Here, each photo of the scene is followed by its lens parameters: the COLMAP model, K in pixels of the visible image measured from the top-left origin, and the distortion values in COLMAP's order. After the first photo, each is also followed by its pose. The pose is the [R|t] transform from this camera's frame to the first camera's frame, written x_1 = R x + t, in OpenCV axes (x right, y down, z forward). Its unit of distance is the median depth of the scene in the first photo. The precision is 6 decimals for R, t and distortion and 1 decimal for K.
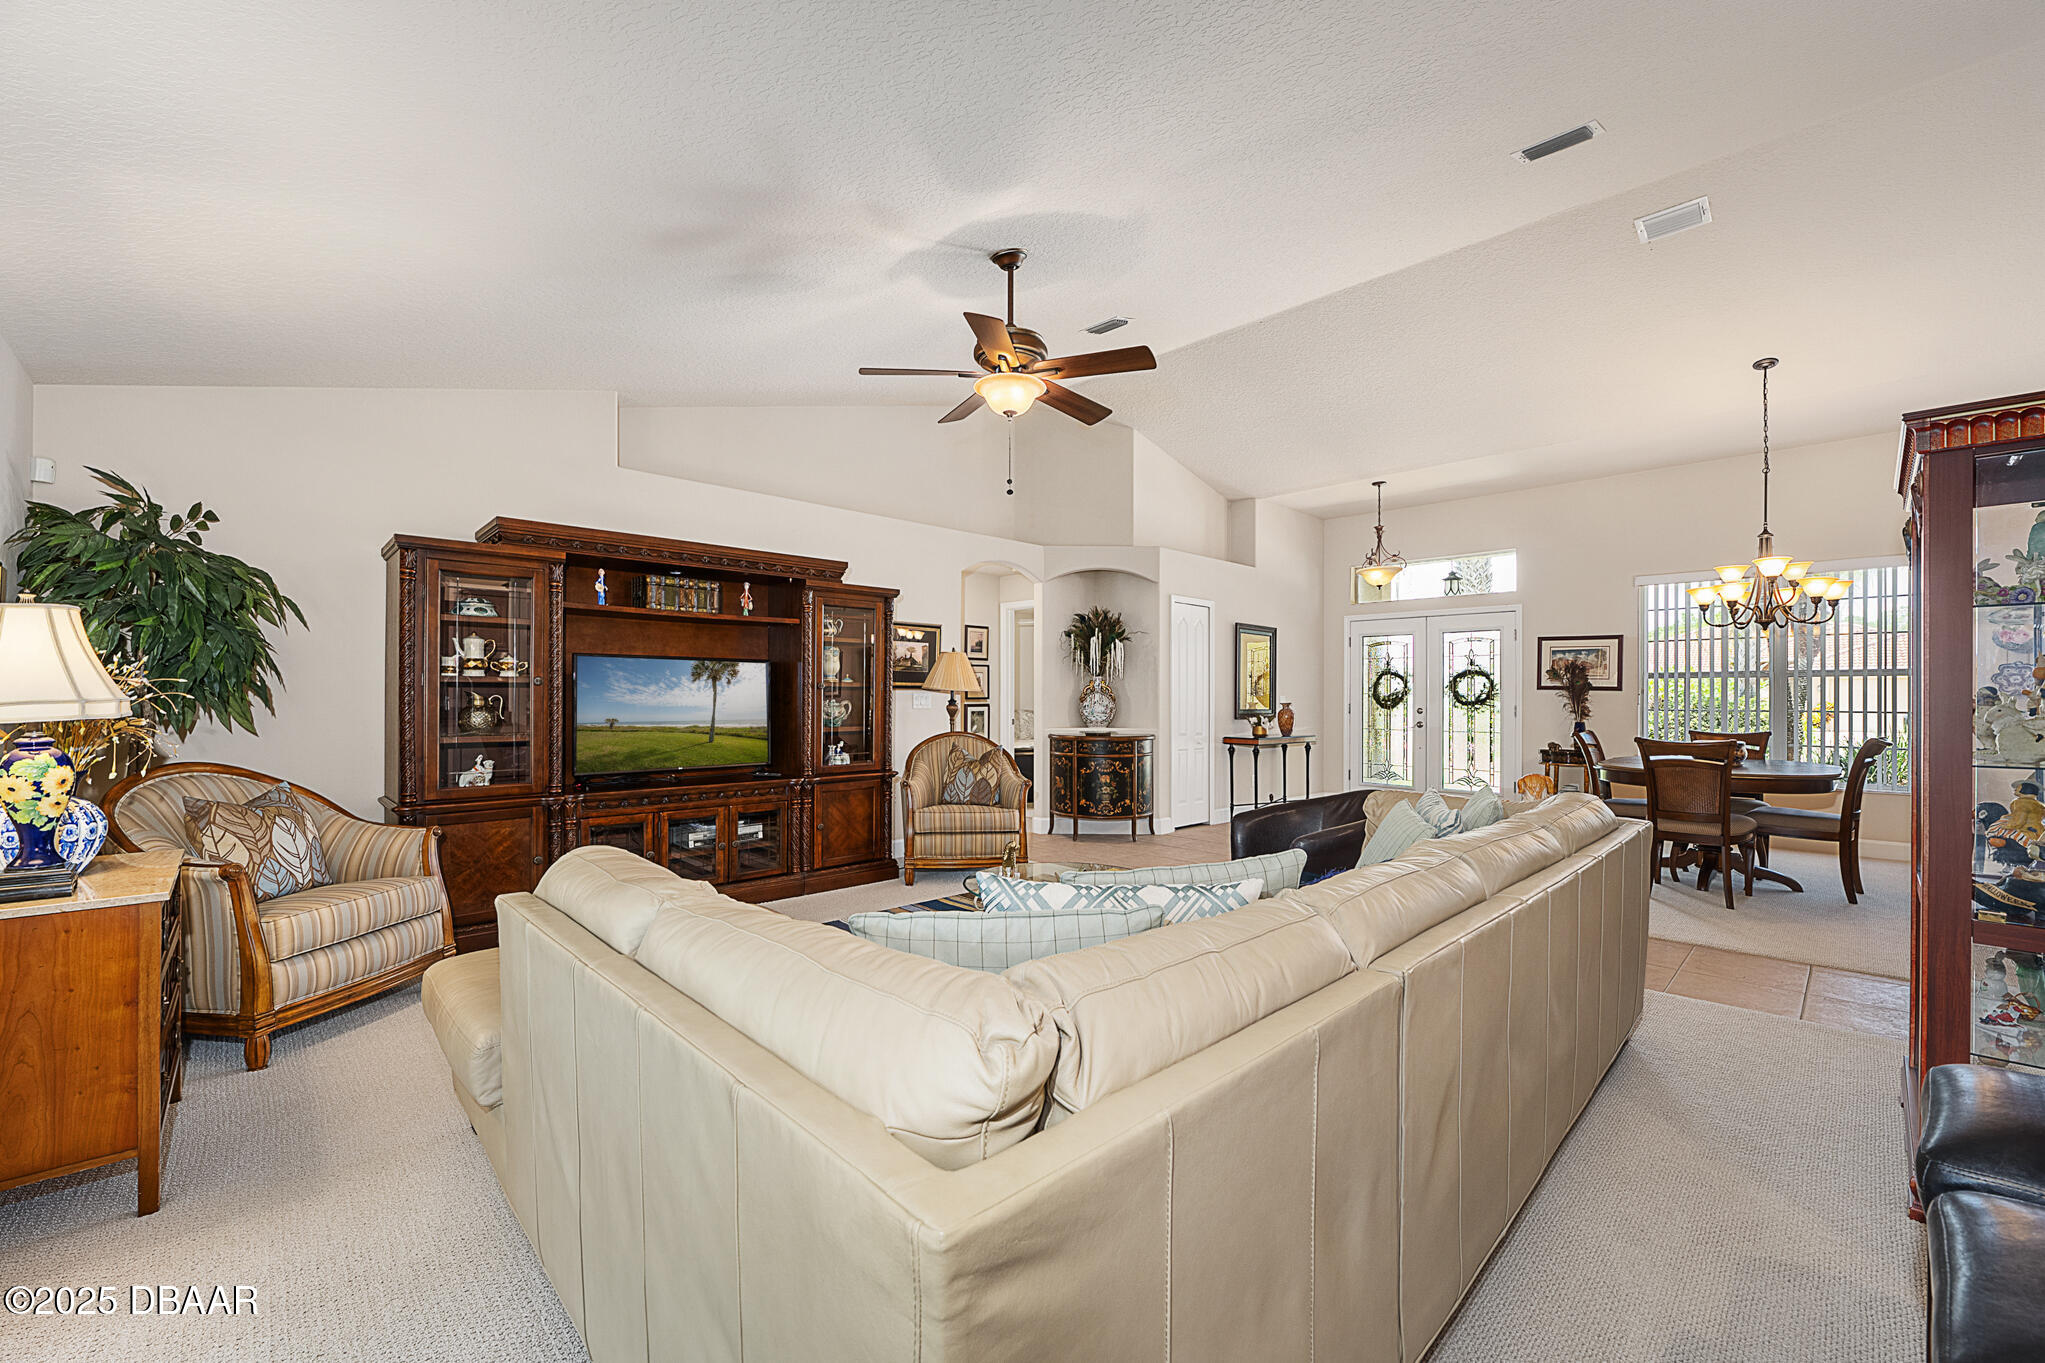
lens RADIAL K [[829.8, 0, 1024.0], [0, 829.8, 688.4], [0, 0, 1]] dist [-0.008706, 0.000493]
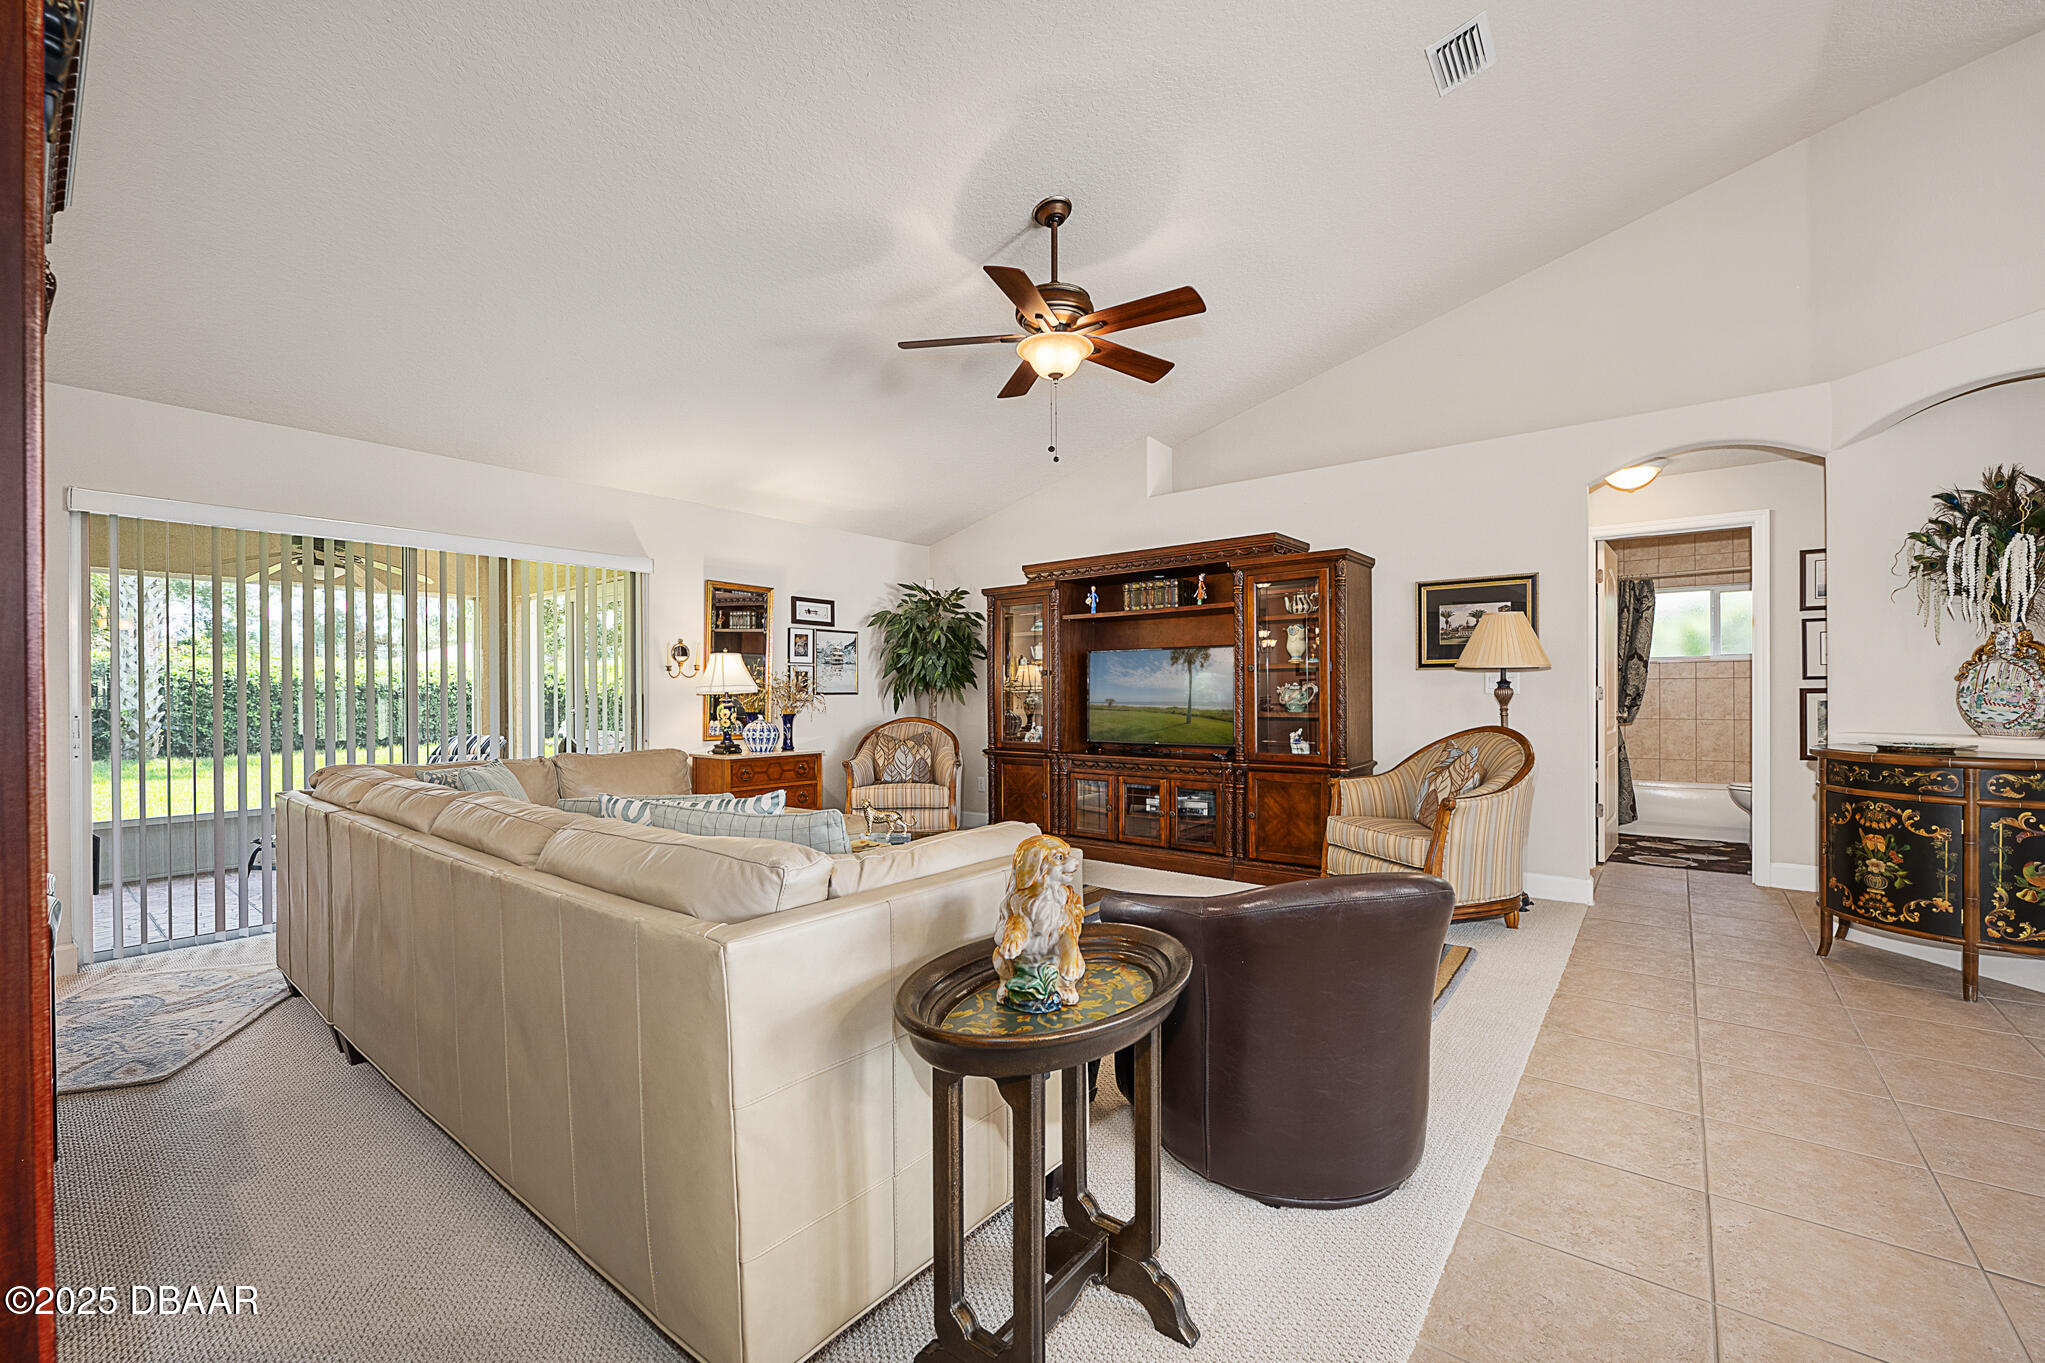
lens RADIAL K [[829.8, 0, 1023.3], [0, 829.8, 688.4], [0, 0, 1]] dist [-0.008706, 0.000493]
pose [[0.129016, -0.007908, -0.991611, 0.461190], [0.016503, 0.999847, -0.005826, 0.014711], [0.991505, -0.015613, 0.129127, 0.423396]]
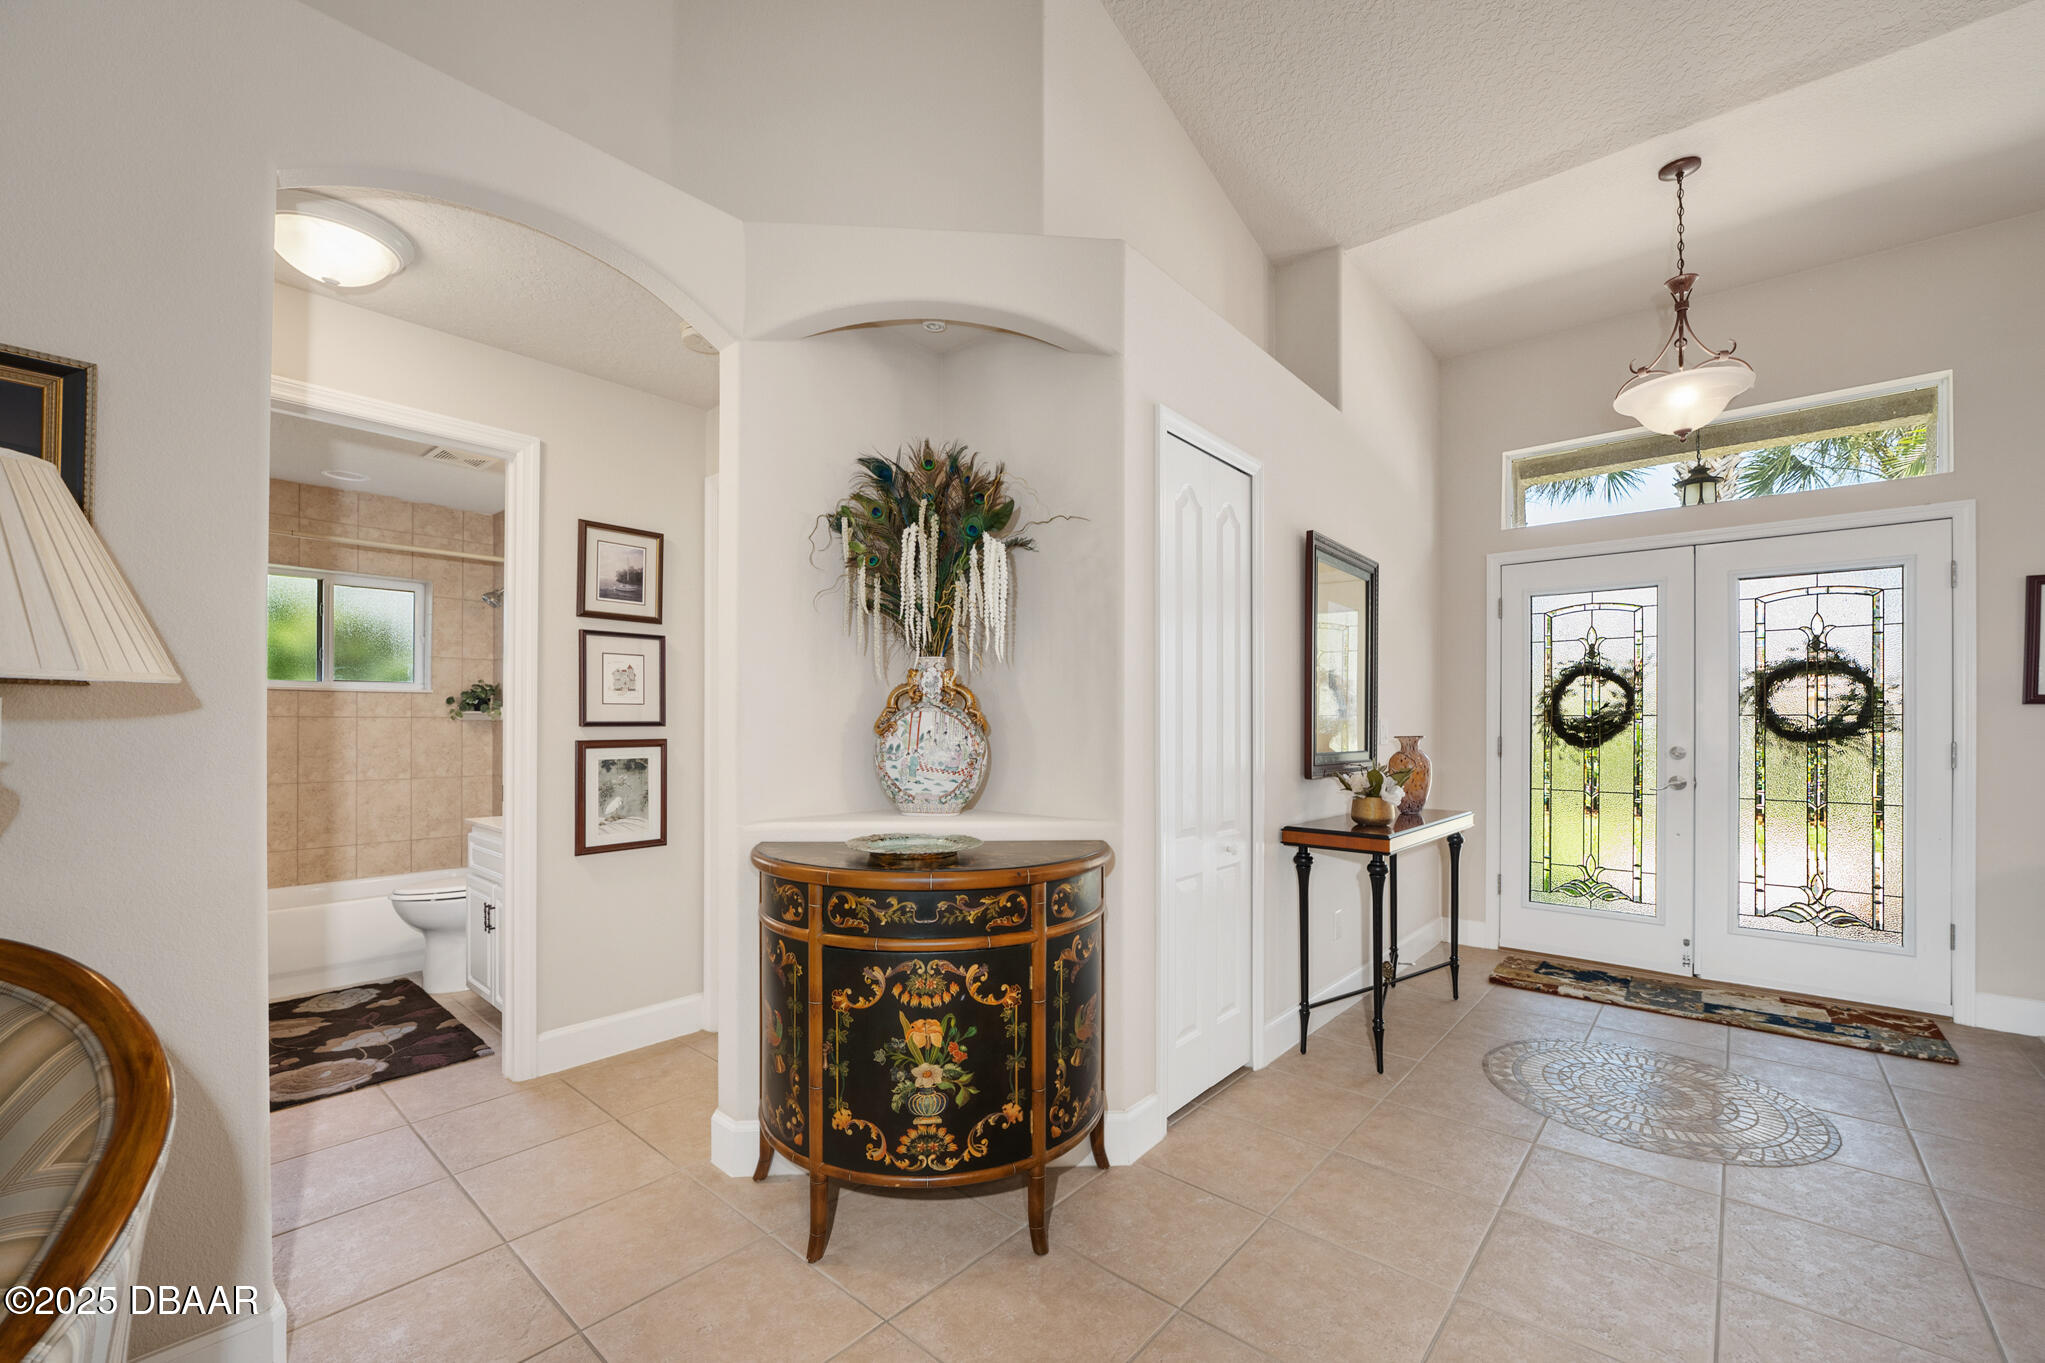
lens RADIAL K [[829.8, 0, 1025.7], [0, 829.8, 722.5], [0, 0, 1]] dist [-0.008706, 0.000493]
pose [[0.996514, 0.000394, 0.083422, 0.098864], [-0.001374, 0.999931, 0.011695, 0.007353], [-0.083411, -0.011769, 0.996446, 0.679987]]
